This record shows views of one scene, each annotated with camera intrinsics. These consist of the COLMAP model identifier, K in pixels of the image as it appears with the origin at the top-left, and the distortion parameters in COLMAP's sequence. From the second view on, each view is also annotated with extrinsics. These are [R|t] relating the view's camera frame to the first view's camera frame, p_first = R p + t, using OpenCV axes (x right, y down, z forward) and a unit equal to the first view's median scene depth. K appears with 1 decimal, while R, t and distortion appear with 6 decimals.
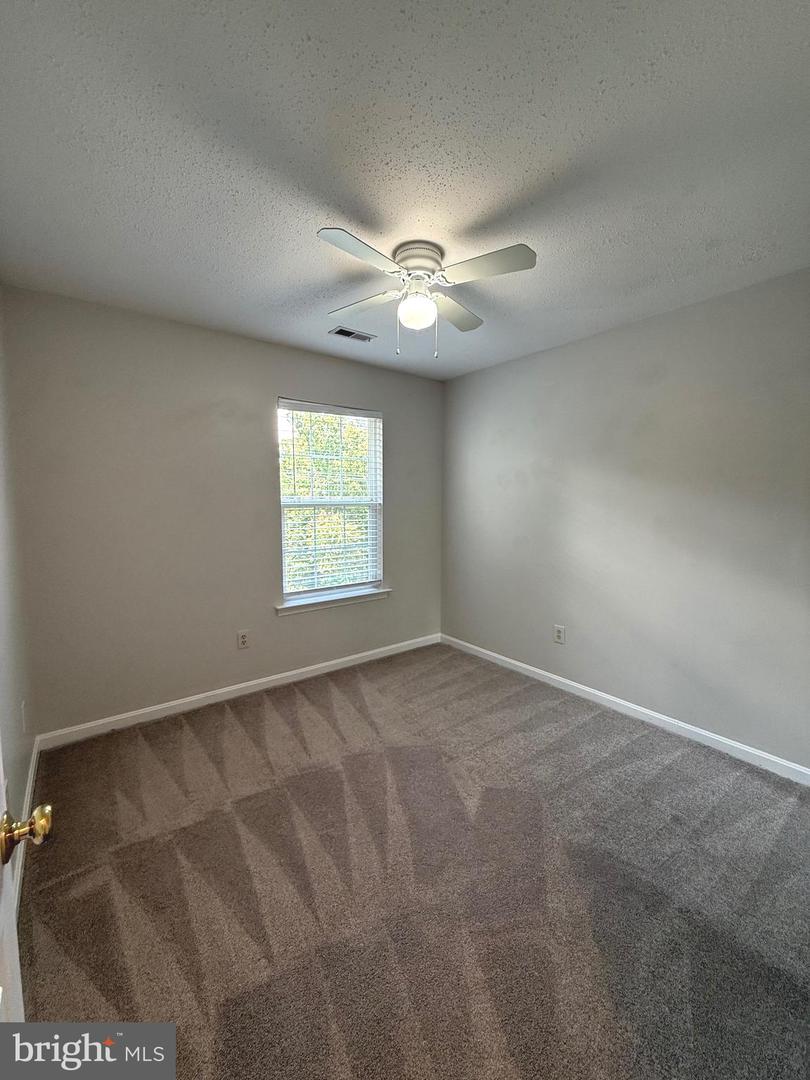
lens RADIAL K [[432.0, 0, 405.0], [0, 432.0, 549.0], [0, 0, 1]] dist [0.002100, 0.000160]
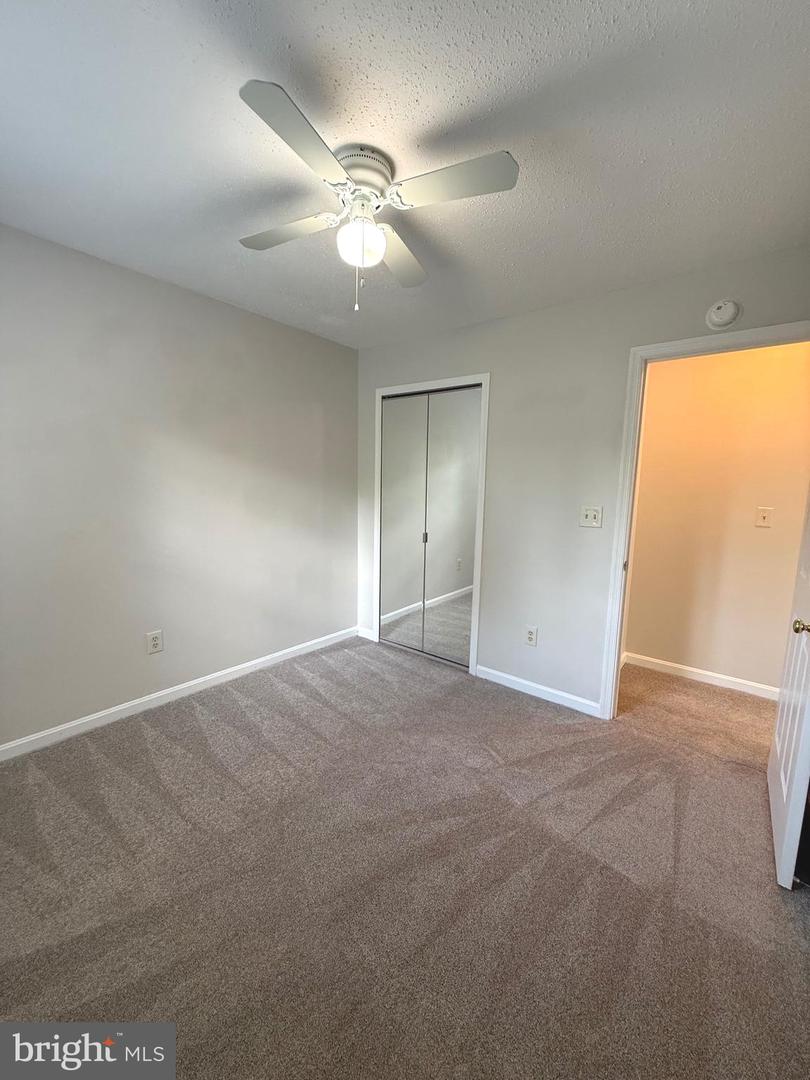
lens RADIAL K [[432.0, 0, 404.1], [0, 432.0, 540.0], [0, 0, 1]] dist [0.002100, 0.000160]
pose [[-0.232228, -0.132721, 0.963564, -0.609007], [0.094169, 0.982925, 0.158084, -0.089809], [-0.968092, 0.127450, -0.215764, 0.836586]]
